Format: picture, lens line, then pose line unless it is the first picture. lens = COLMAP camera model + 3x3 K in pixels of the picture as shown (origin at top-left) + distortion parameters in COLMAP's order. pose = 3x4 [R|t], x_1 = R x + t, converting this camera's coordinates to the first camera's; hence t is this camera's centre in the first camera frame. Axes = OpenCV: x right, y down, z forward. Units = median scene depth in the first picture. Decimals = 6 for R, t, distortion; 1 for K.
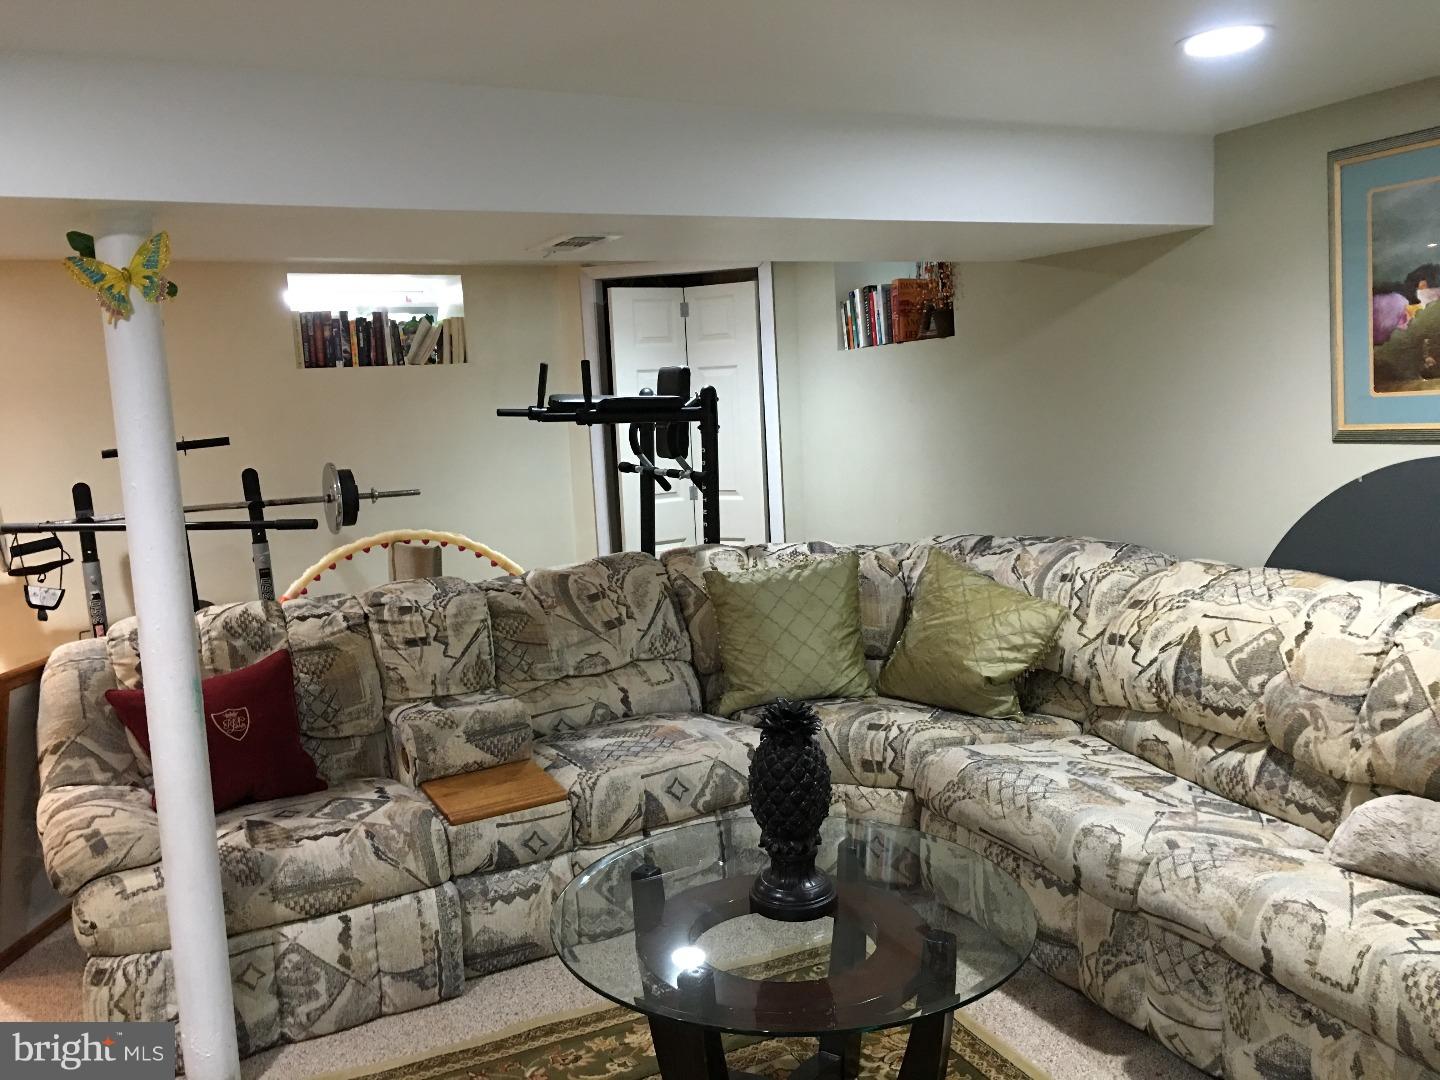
lens RADIAL K [[1231.7, 0, 720.2], [0, 1231.7, 537.9], [0, 0, 1]] dist [0.065017, -0.093920]
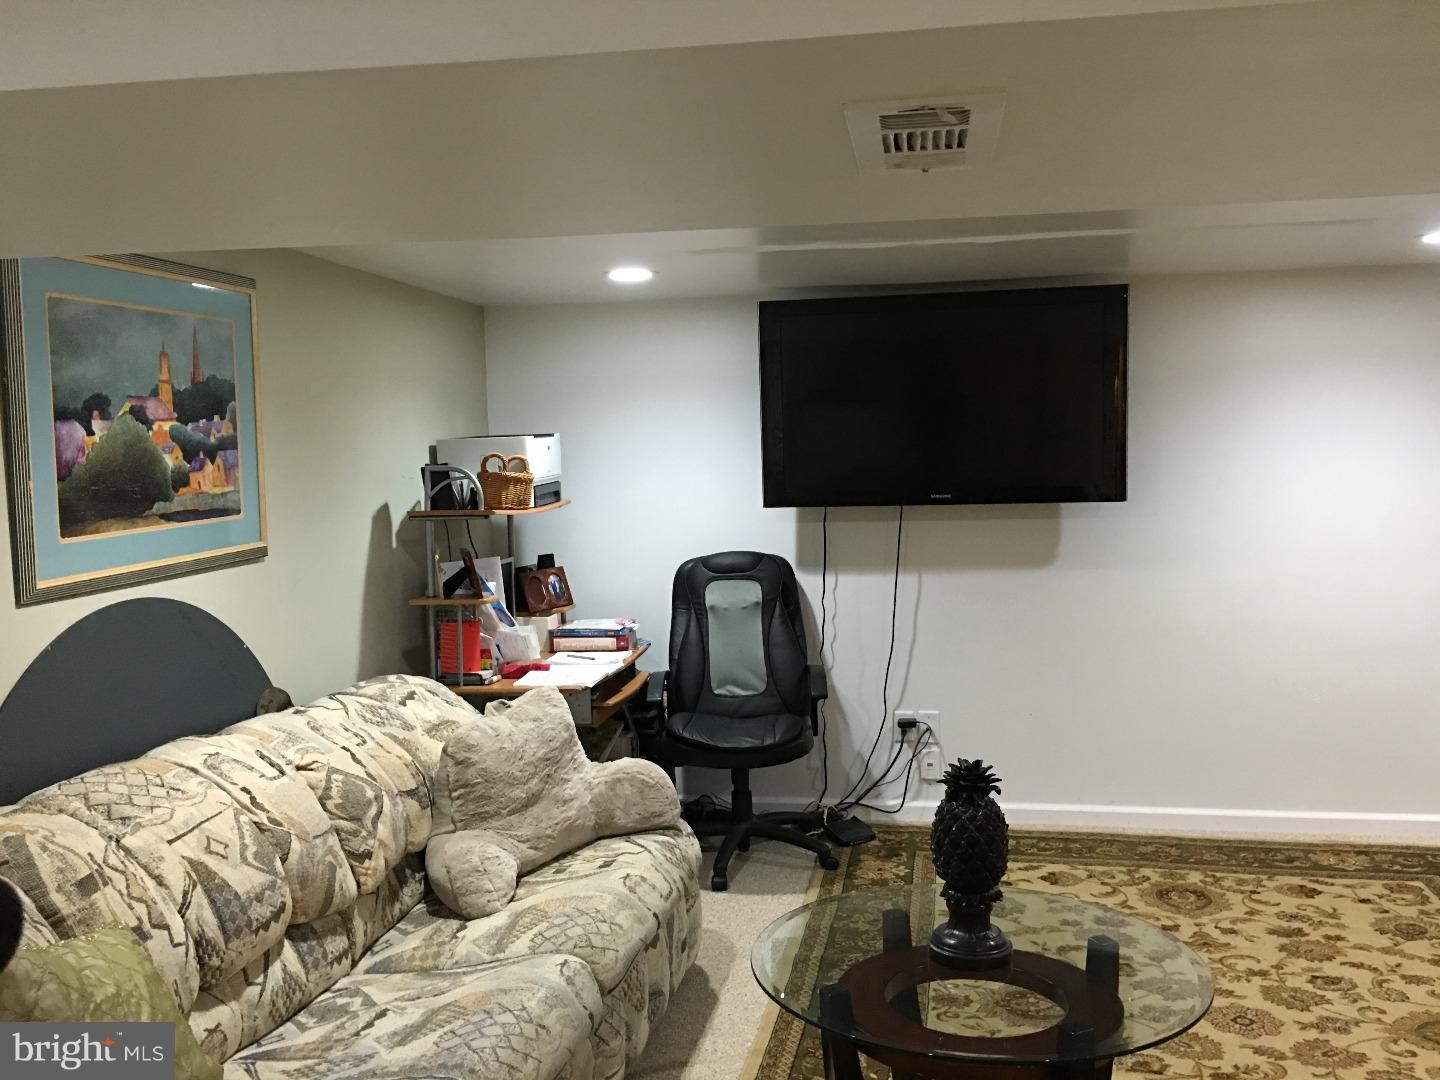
lens RADIAL K [[1231.7, 0, 720.9], [0, 1231.7, 538.9], [0, 0, 1]] dist [0.065017, -0.093920]
pose [[-0.798078, 0.024641, 0.602051, -0.314916], [0.132666, 0.981831, 0.135677, -0.172359], [-0.587769, 0.188152, -0.786846, 1.408824]]
